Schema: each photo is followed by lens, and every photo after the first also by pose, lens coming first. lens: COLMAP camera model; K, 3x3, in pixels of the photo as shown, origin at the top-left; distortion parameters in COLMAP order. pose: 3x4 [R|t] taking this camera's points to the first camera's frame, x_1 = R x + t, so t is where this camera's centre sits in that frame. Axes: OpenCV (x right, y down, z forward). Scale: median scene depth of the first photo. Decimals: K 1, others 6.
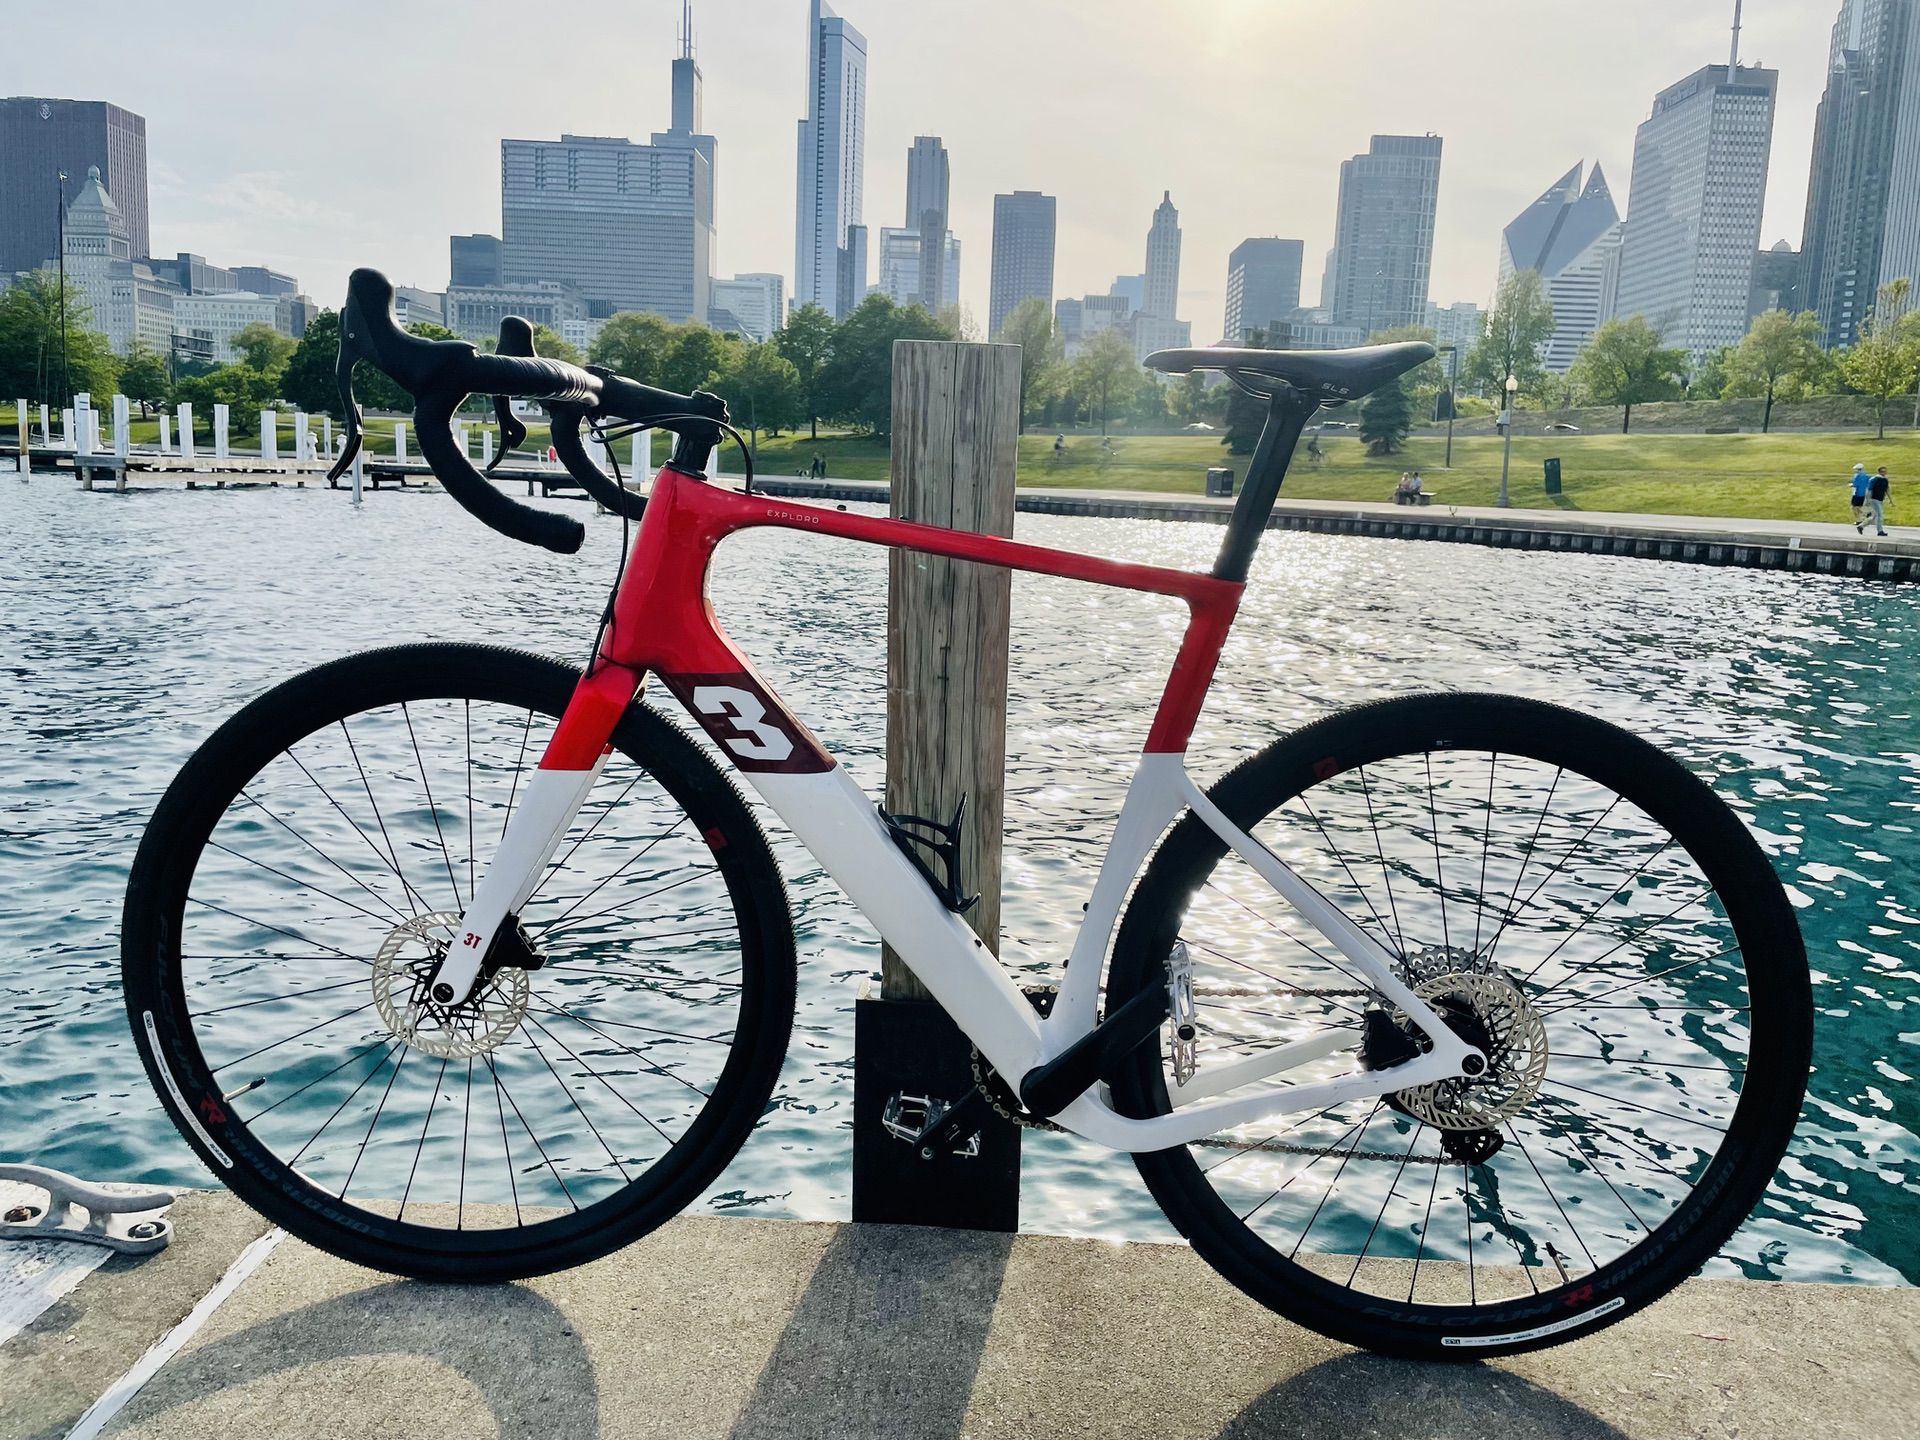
lens RADIAL K [[1463.2, 0, 965.0], [0, 1463.2, 705.0], [0, 0, 1]] dist [0.074822, -0.098628]
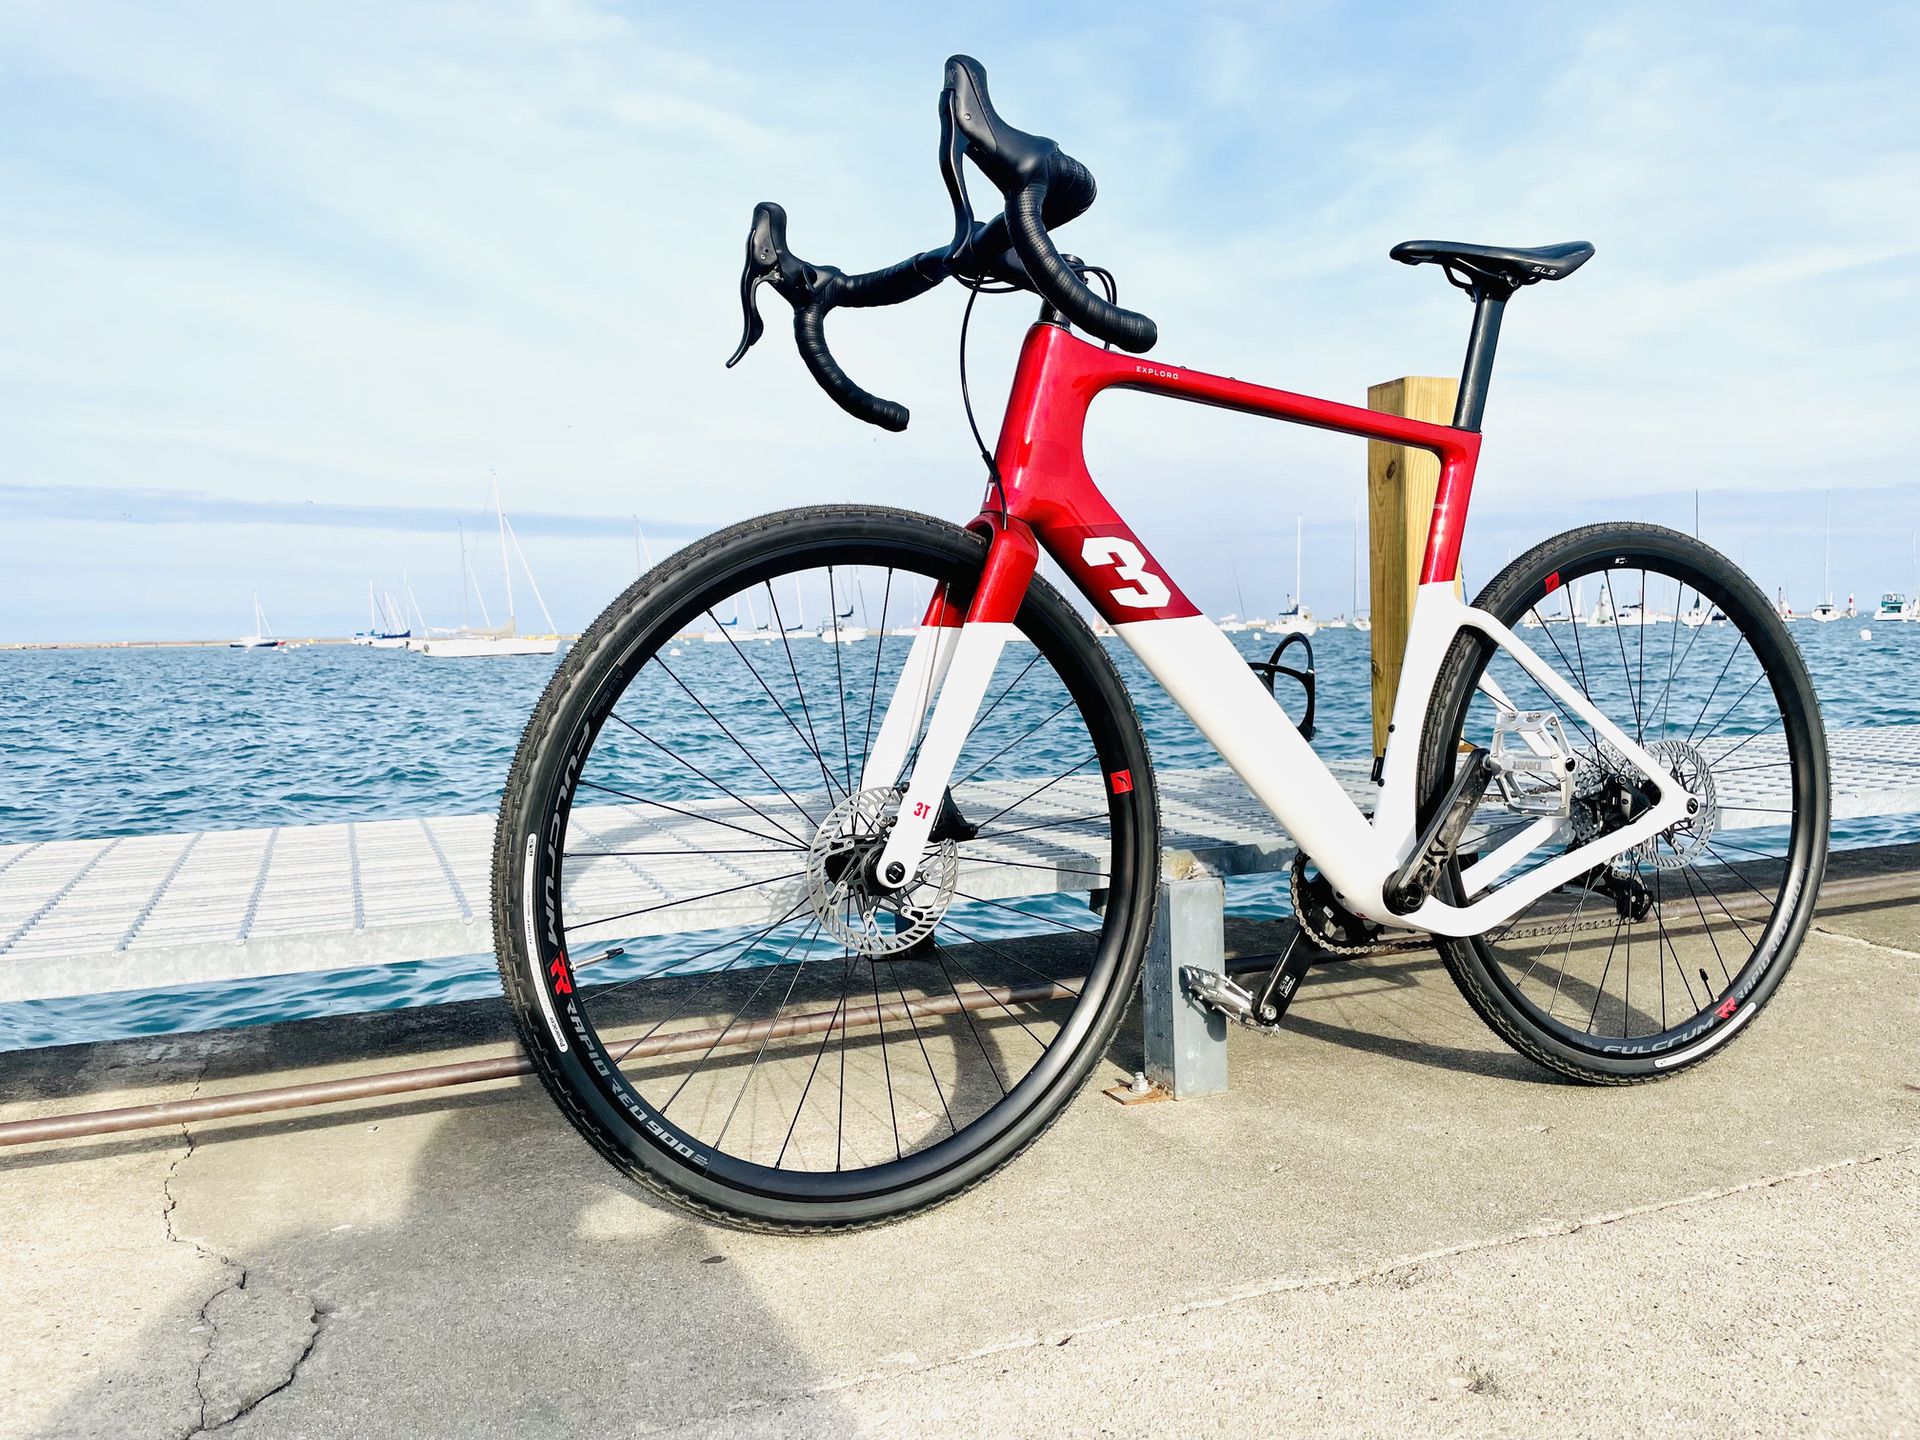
lens RADIAL K [[1463.2, 0, 960.0], [0, 1463.2, 699.2], [0, 0, 1]] dist [0.074822, -0.098628]
pose [[0.876535, -0.073657, 0.475668, -0.692915], [0.136884, 0.985564, -0.099629, 0.171885], [-0.461463, 0.152440, 0.873964, 0.156307]]
